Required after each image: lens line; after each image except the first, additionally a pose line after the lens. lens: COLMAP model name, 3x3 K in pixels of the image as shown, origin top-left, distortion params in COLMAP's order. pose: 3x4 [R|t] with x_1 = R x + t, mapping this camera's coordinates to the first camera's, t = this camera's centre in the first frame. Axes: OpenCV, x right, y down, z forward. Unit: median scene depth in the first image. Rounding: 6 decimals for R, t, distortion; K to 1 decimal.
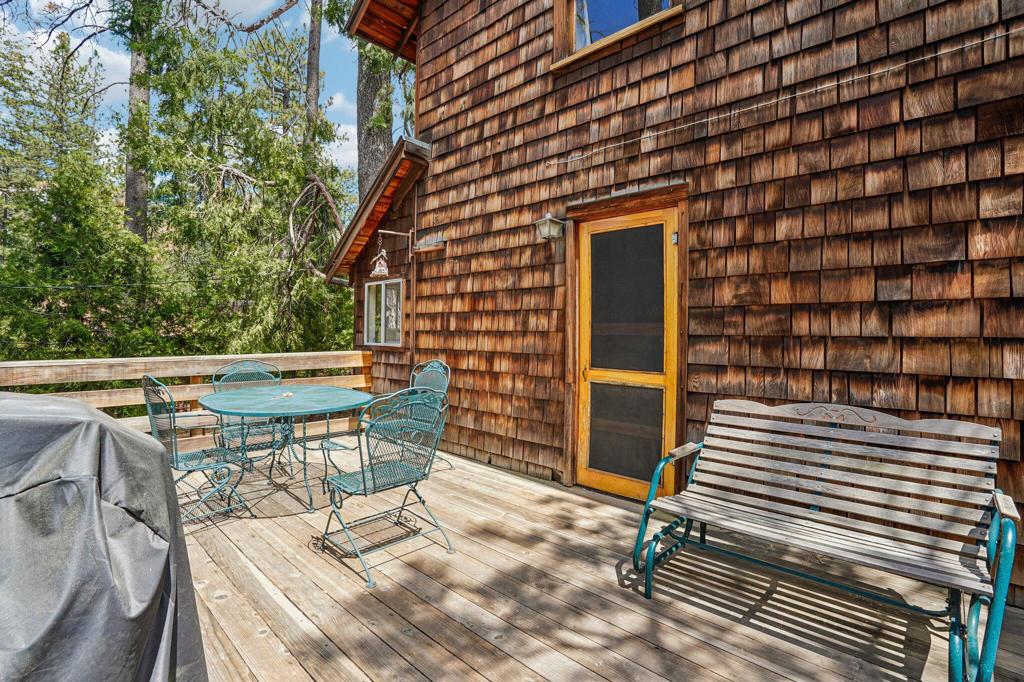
lens RADIAL K [[488.3, 0, 507.0], [0, 488.3, 312.4], [0, 0, 1]] dist [-0.038020, 0.007143]
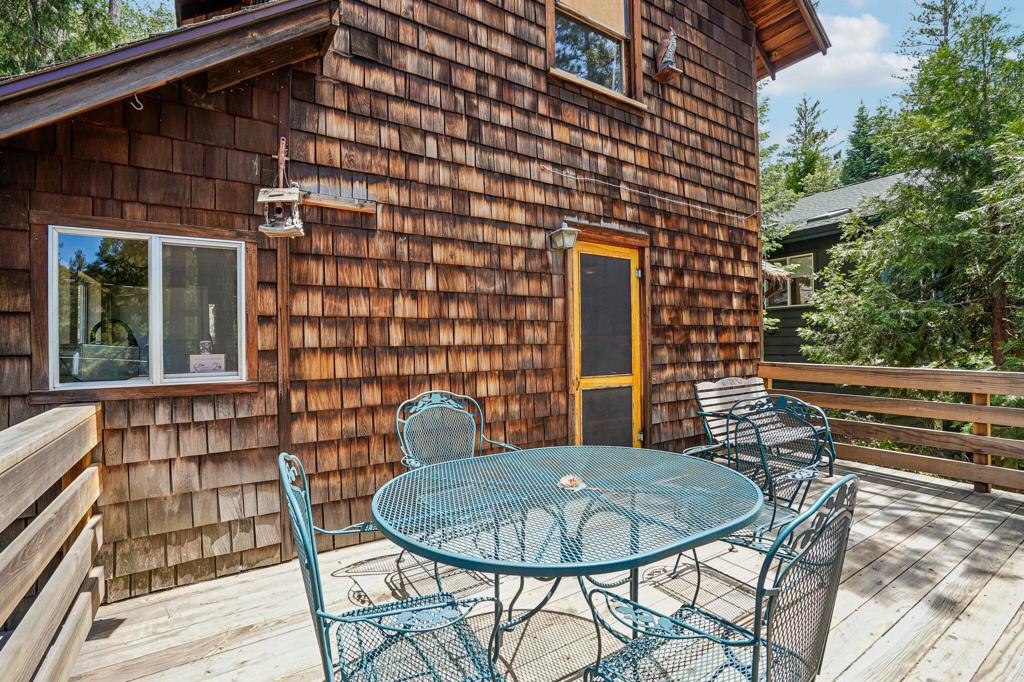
lens RADIAL K [[488.3, 0, 505.8], [0, 488.3, 331.8], [0, 0, 1]] dist [-0.038020, 0.007143]
pose [[0.212064, 0.014564, 0.977147, -0.850825], [-0.022193, 0.999703, -0.010084, 0.025770], [-0.977004, -0.019547, 0.212325, 0.864854]]
